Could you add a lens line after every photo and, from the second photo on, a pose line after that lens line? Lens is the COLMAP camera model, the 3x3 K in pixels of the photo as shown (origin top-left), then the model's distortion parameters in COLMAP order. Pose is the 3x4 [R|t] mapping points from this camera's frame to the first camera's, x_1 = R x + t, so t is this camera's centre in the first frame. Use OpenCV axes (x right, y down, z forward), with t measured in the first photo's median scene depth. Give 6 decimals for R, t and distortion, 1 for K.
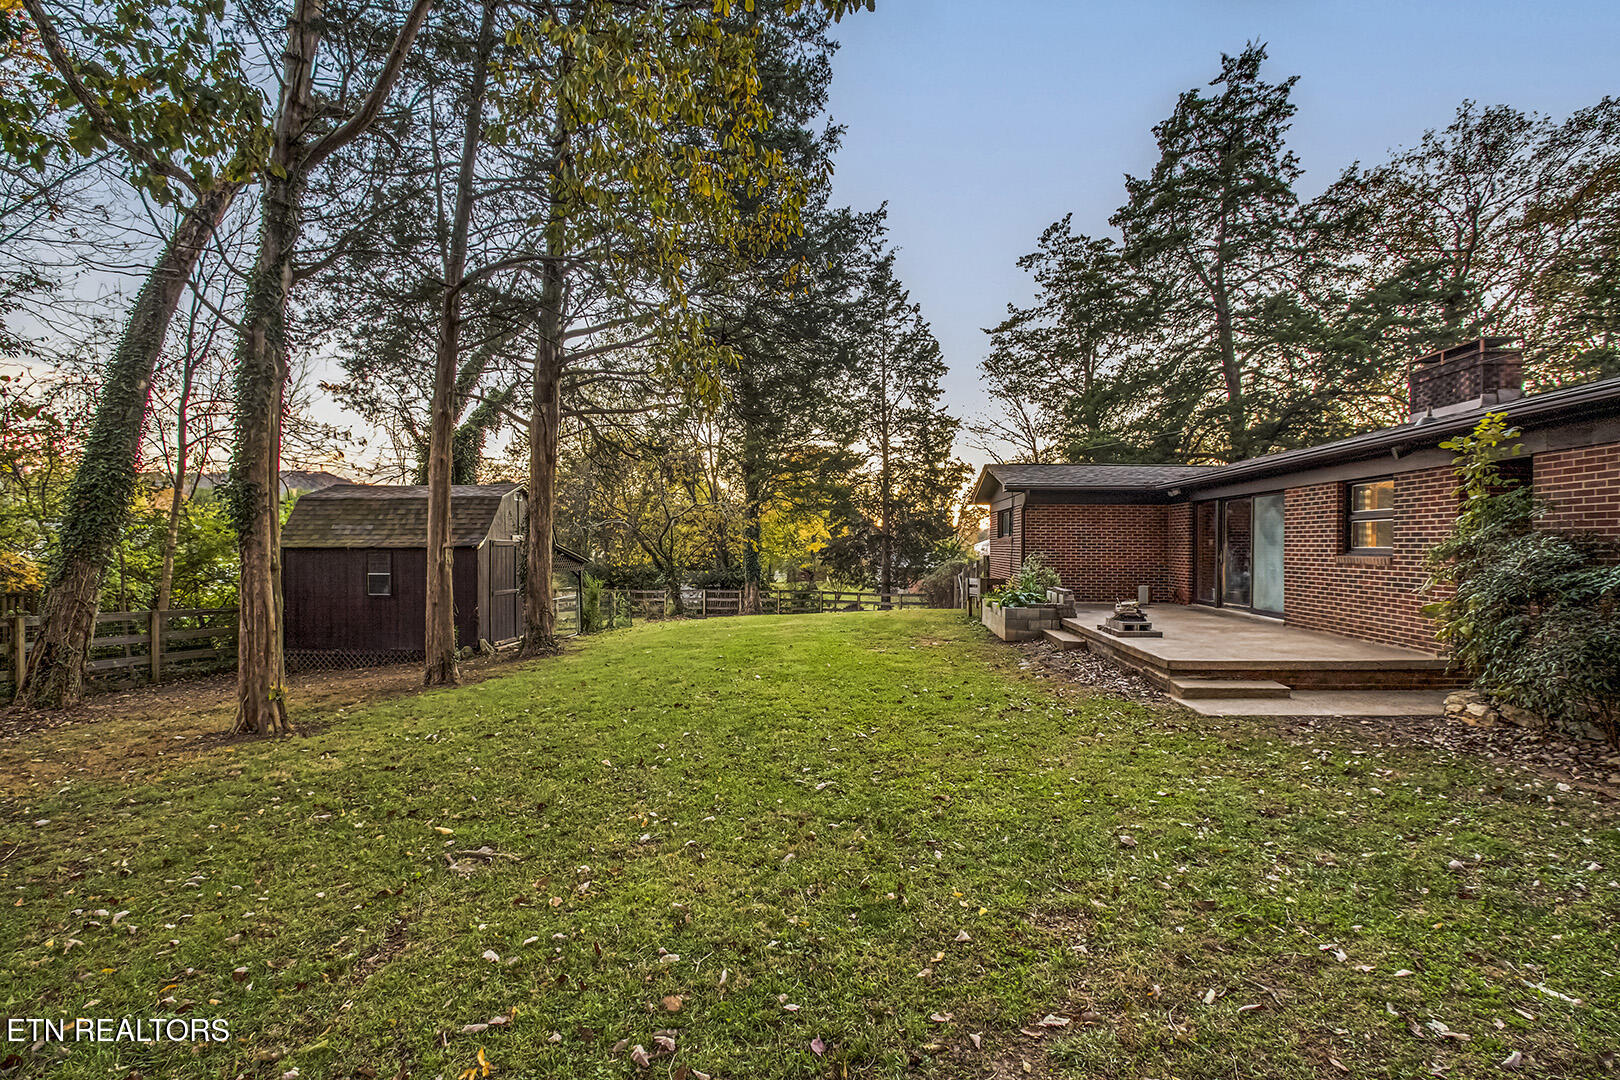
lens RADIAL K [[751.2, 0, 814.0], [0, 751.2, 551.5], [0, 0, 1]] dist [-0.018548, 0.000159]
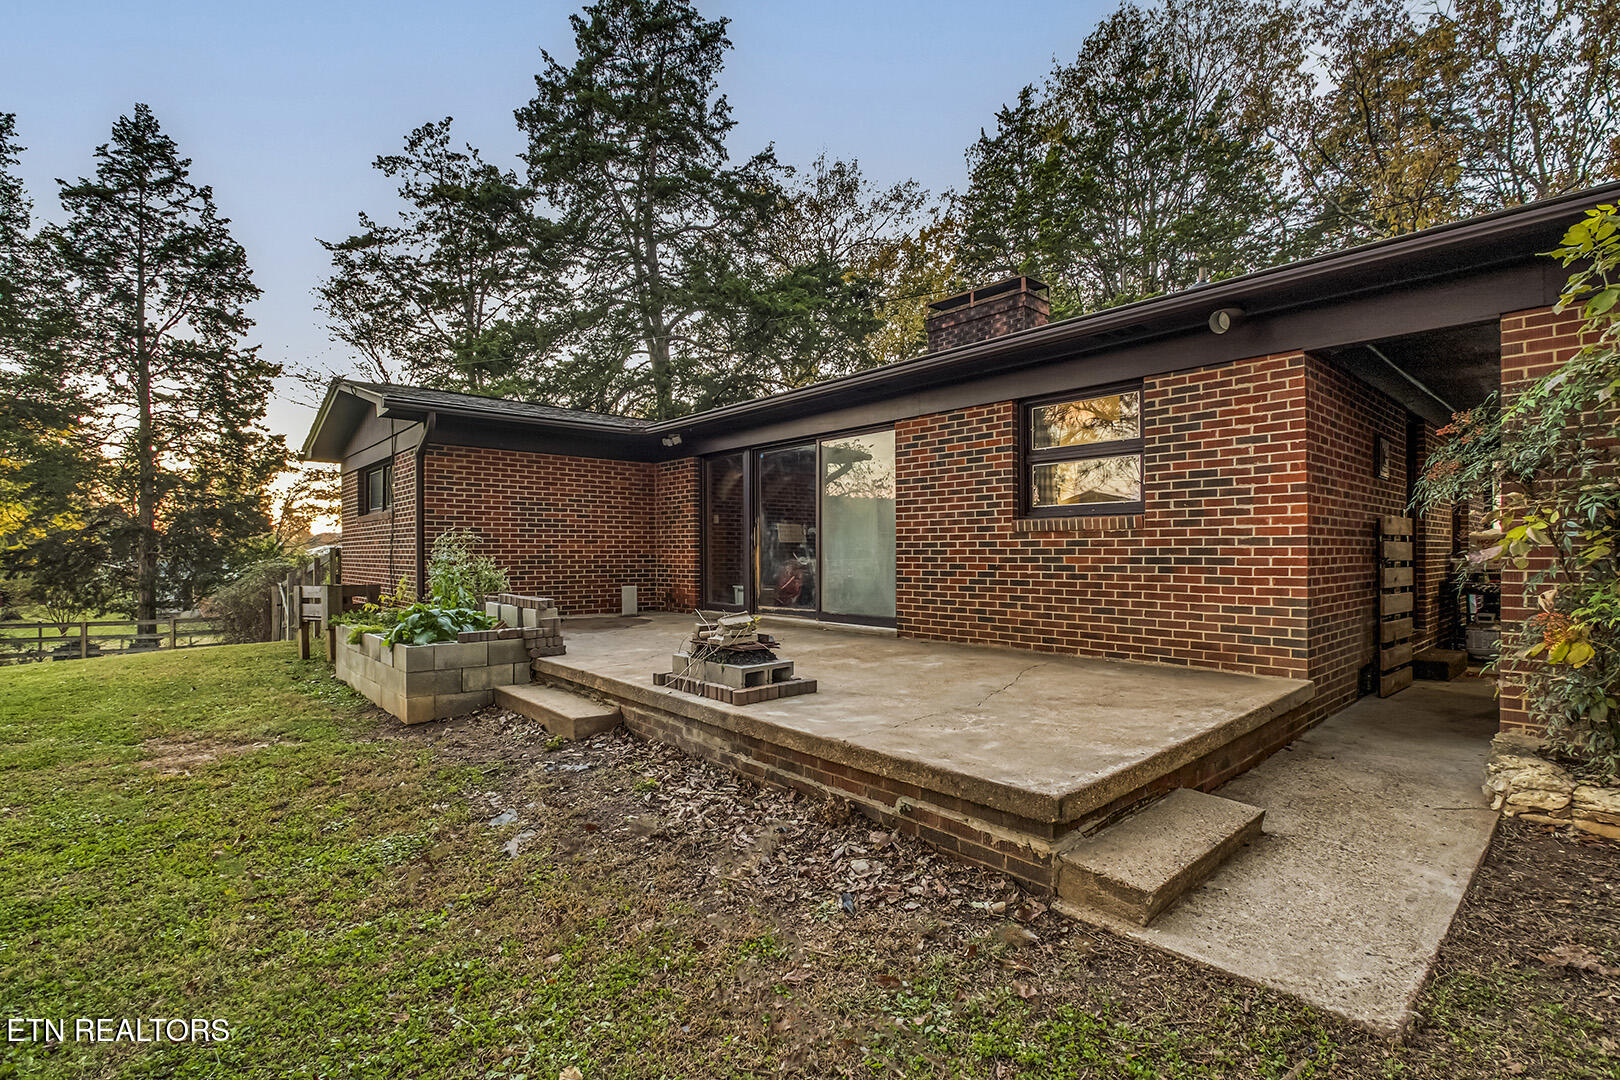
lens RADIAL K [[751.2, 0, 814.0], [0, 751.2, 551.5], [0, 0, 1]] dist [-0.018548, 0.000159]
pose [[0.688275, -0.006095, 0.725424, 0.036300], [0.012794, 0.999911, -0.003737, 0.008511], [-0.725337, 0.011854, 0.688292, 0.183592]]
